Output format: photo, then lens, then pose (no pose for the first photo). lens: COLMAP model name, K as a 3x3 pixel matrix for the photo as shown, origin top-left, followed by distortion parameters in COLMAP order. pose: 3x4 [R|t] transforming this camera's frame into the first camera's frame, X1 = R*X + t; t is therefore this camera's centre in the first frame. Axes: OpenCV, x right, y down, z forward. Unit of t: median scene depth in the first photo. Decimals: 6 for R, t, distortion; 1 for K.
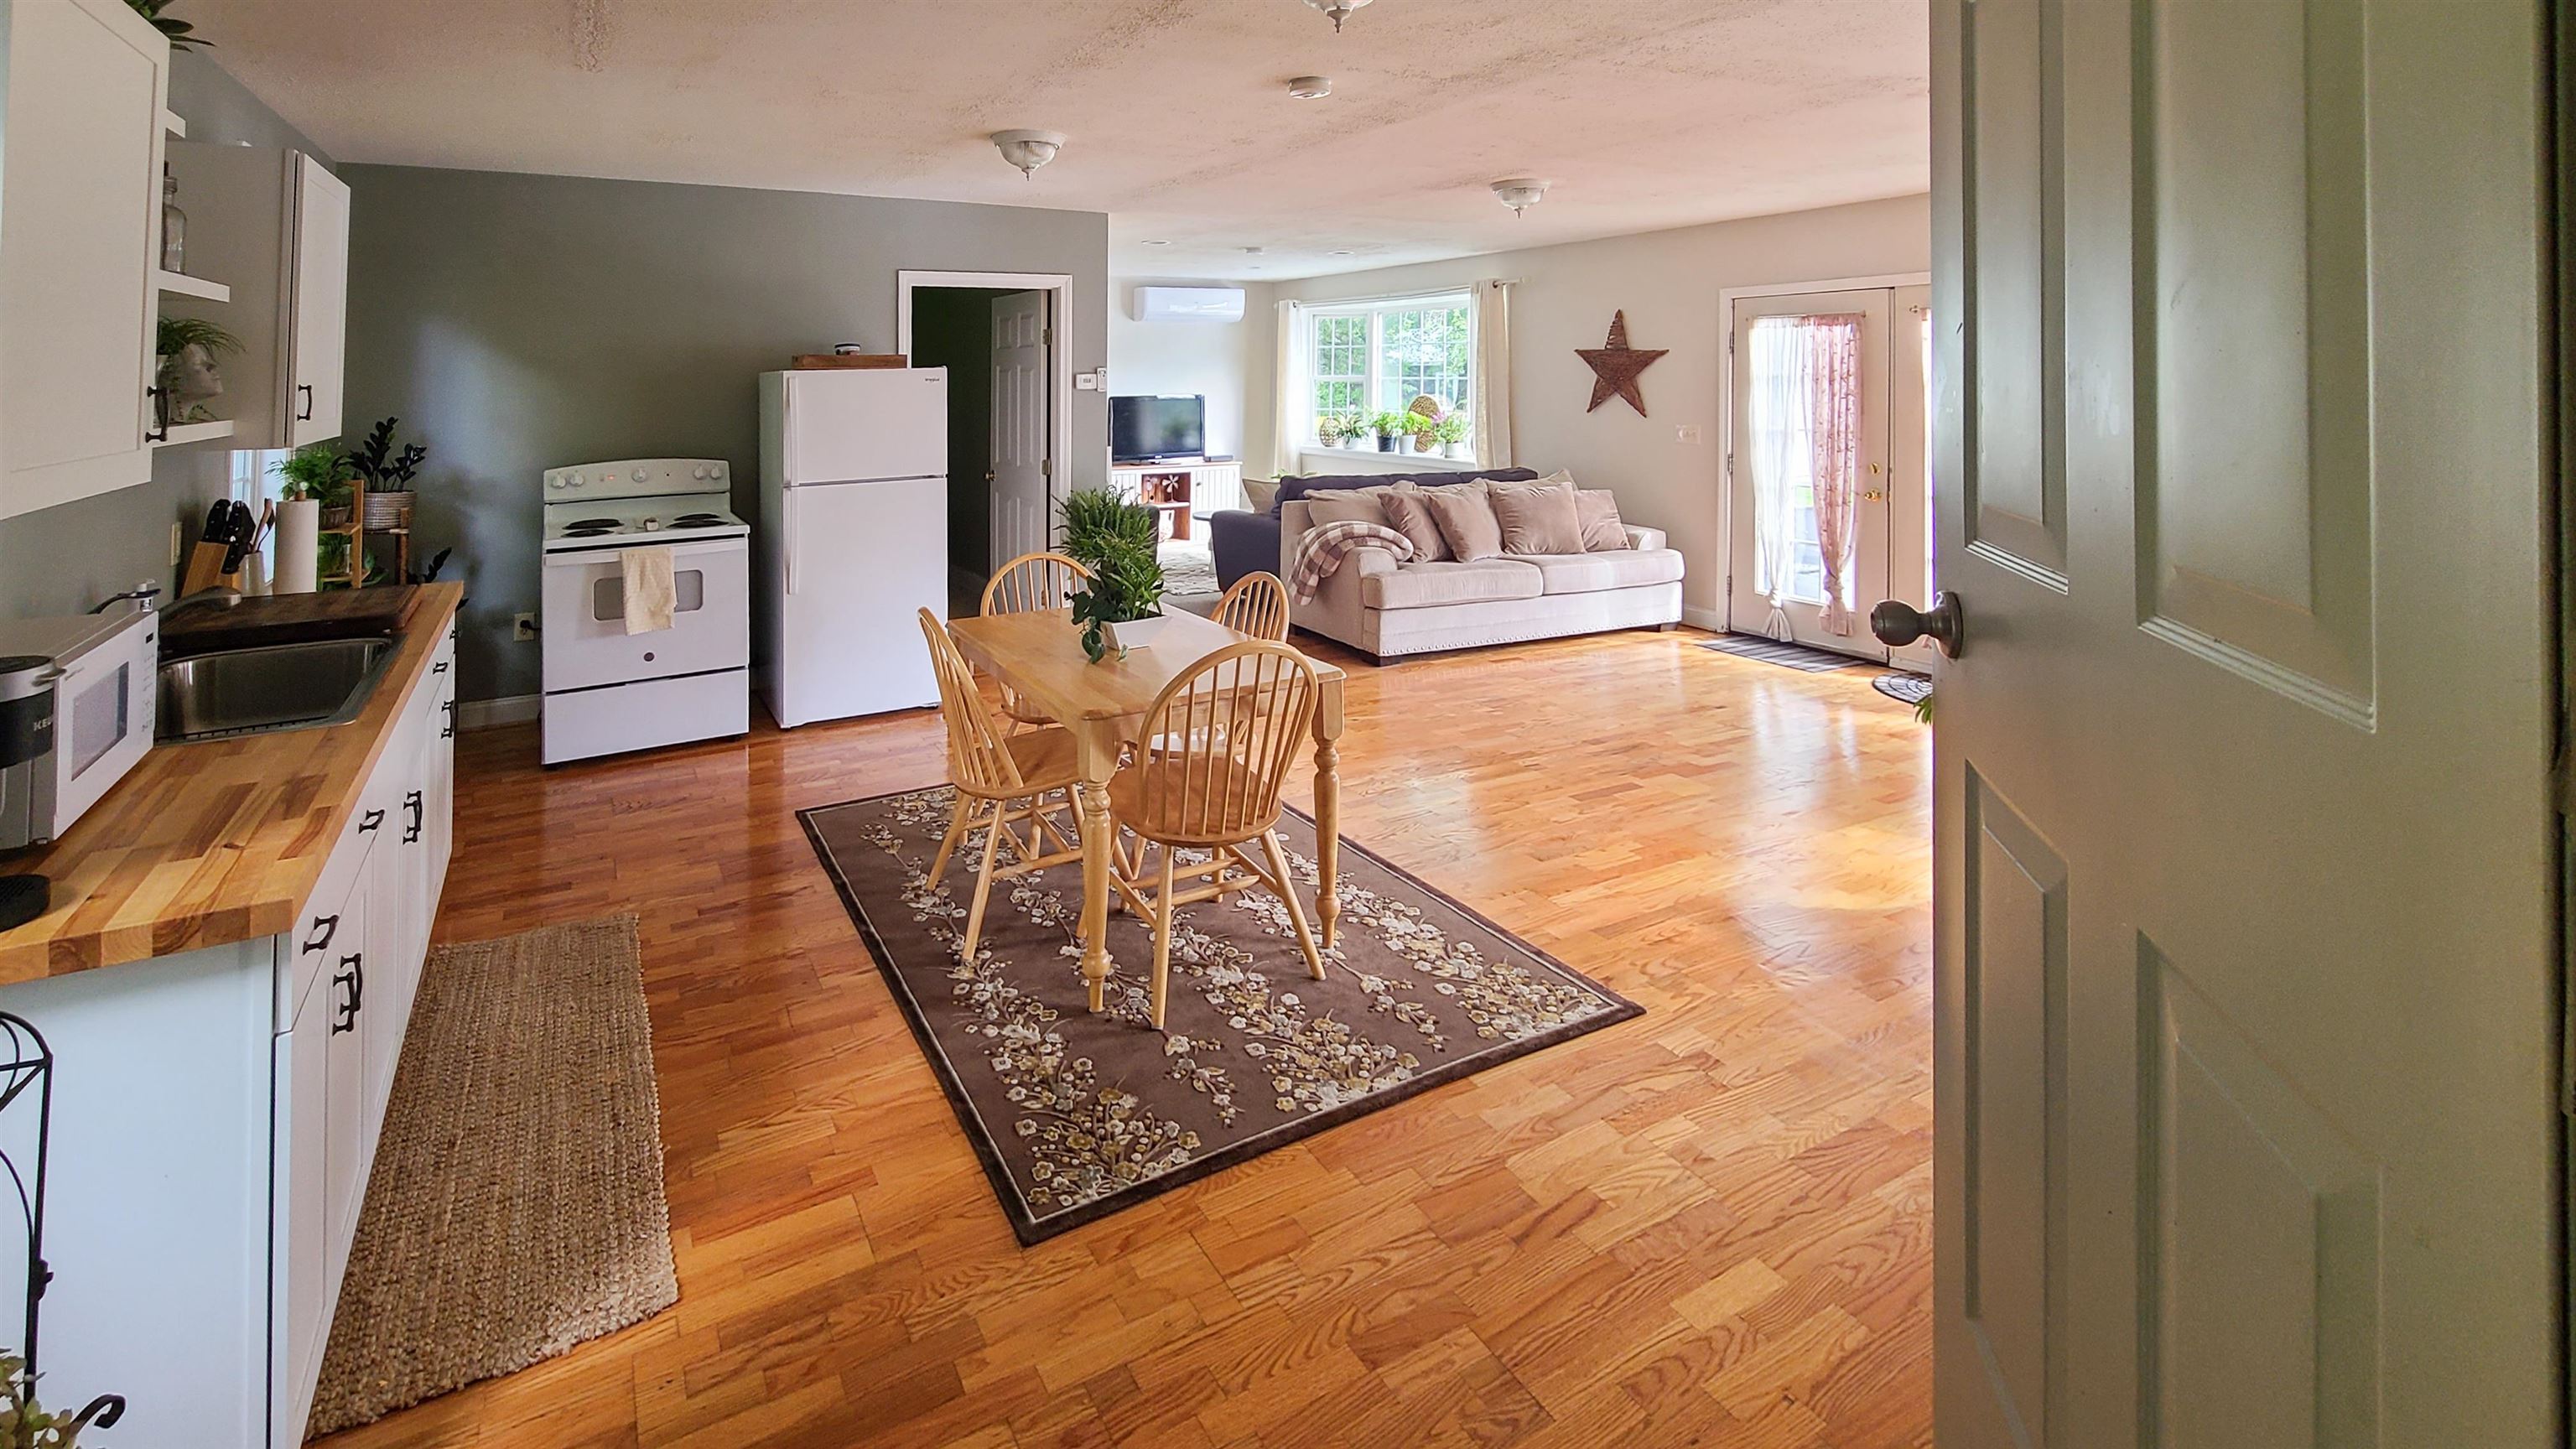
lens RADIAL K [[1177.0, 0, 1288.0], [0, 1177.0, 724.5], [0, 0, 1]] dist [0.001500, 0.000069]
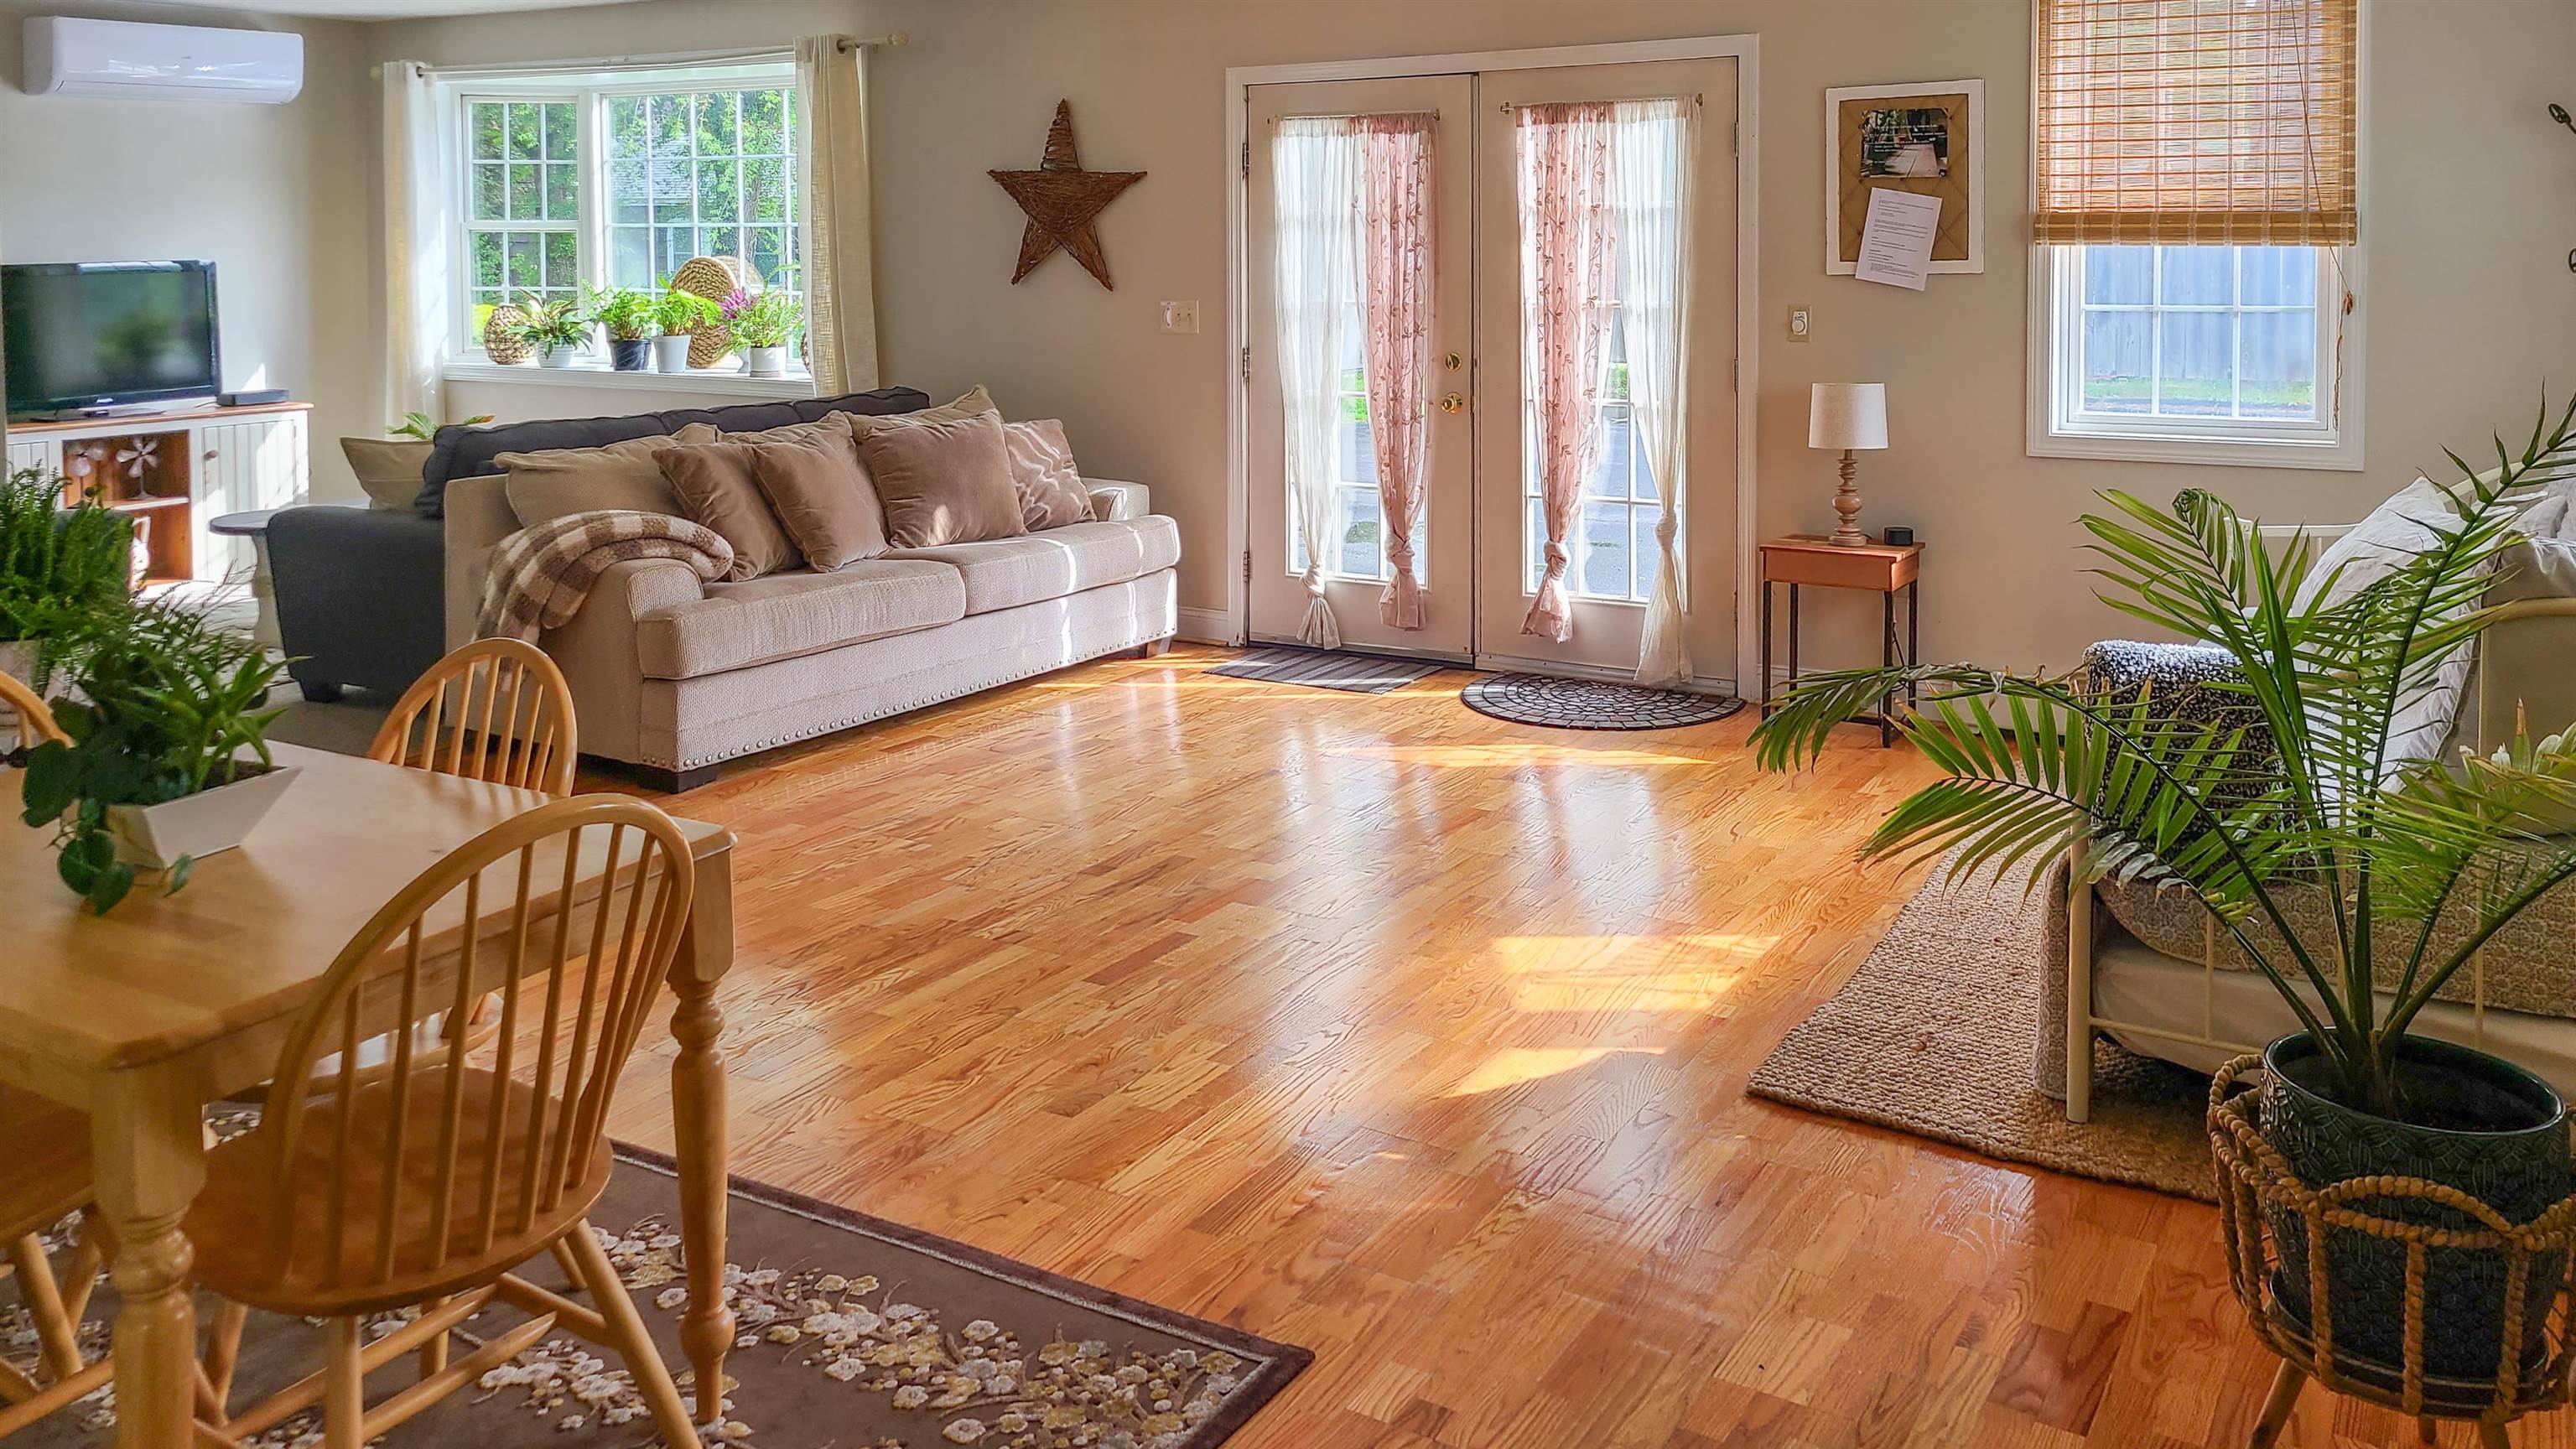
lens RADIAL K [[1947.5, 0, 1295.1], [0, 1947.5, 641.1], [0, 0, 1]] dist [0.050944, -0.000948]
pose [[0.871235, -0.111355, 0.478069, -0.088413], [0.152088, 0.987239, -0.047212, -0.035898], [-0.466711, 0.113841, 0.877052, 0.152842]]
